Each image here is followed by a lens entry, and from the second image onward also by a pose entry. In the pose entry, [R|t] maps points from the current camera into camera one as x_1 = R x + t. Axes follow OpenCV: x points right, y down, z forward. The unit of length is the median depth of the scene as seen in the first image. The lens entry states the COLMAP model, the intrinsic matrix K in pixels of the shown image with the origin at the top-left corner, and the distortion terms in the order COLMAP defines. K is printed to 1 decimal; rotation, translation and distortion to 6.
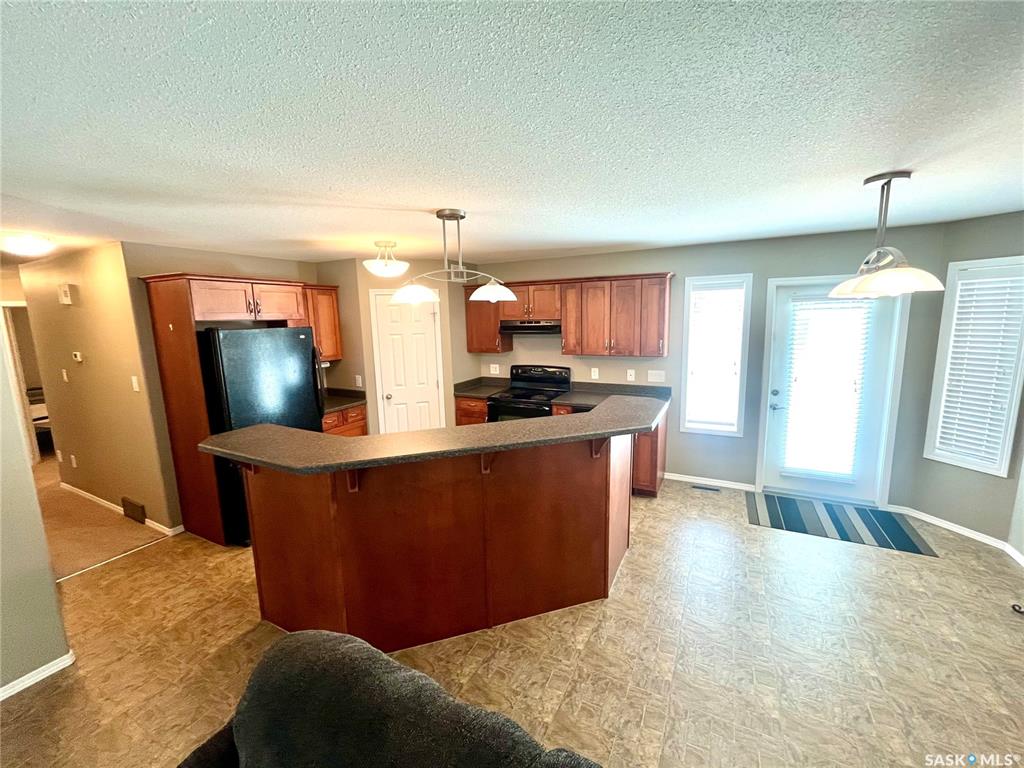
lens RADIAL K [[410.7, 0, 517.0], [0, 410.7, 380.3], [0, 0, 1]] dist [-0.001312, -0.000660]
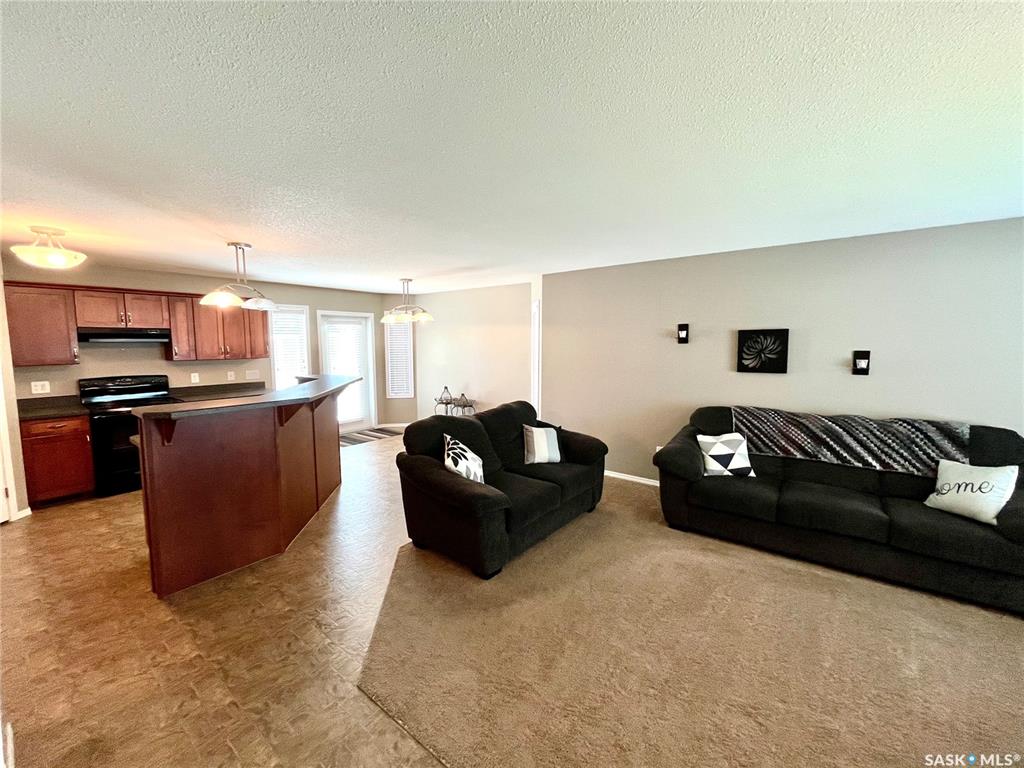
lens RADIAL K [[410.7, 0, 514.9], [0, 410.7, 375.9], [0, 0, 1]] dist [-0.001312, -0.000660]
pose [[0.185535, -0.063851, 0.980561, -0.819065], [0.148366, 0.988267, 0.036280, 0.073669], [-0.971372, 0.138750, 0.192831, -0.082940]]
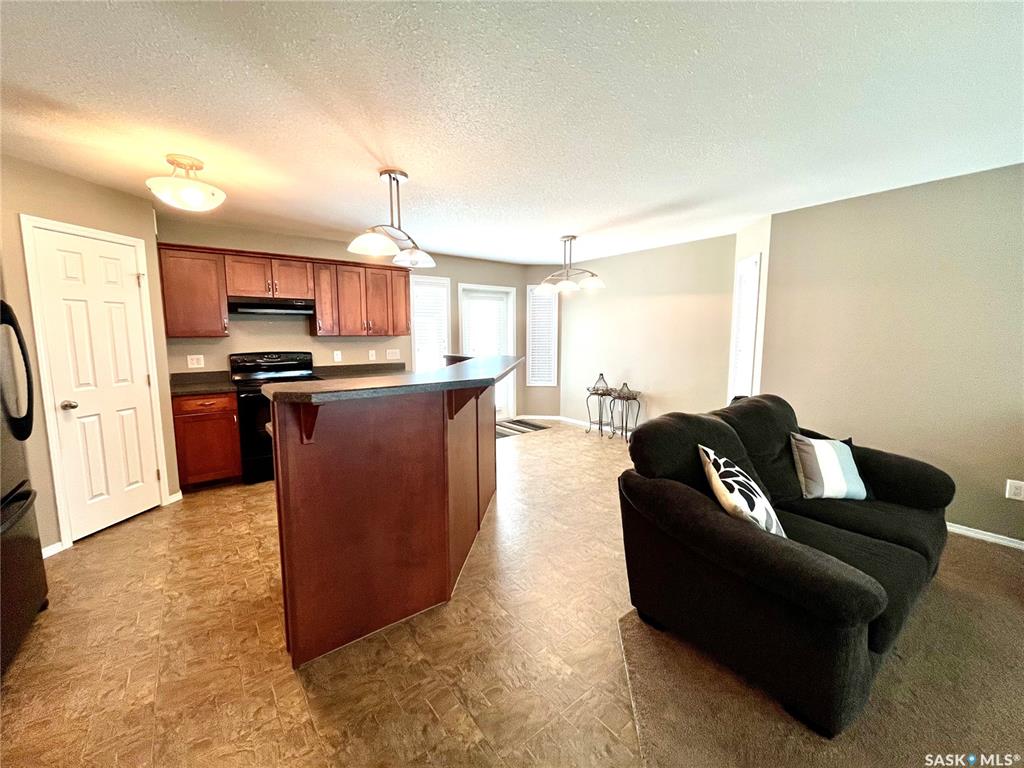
lens RADIAL K [[410.7, 0, 516.7], [0, 410.7, 374.8], [0, 0, 1]] dist [-0.001312, -0.000660]
pose [[0.418571, -0.073762, 0.905184, -0.603024], [0.131672, 0.991094, 0.019875, 0.074101], [-0.898588, 0.110868, 0.424555, 0.180077]]
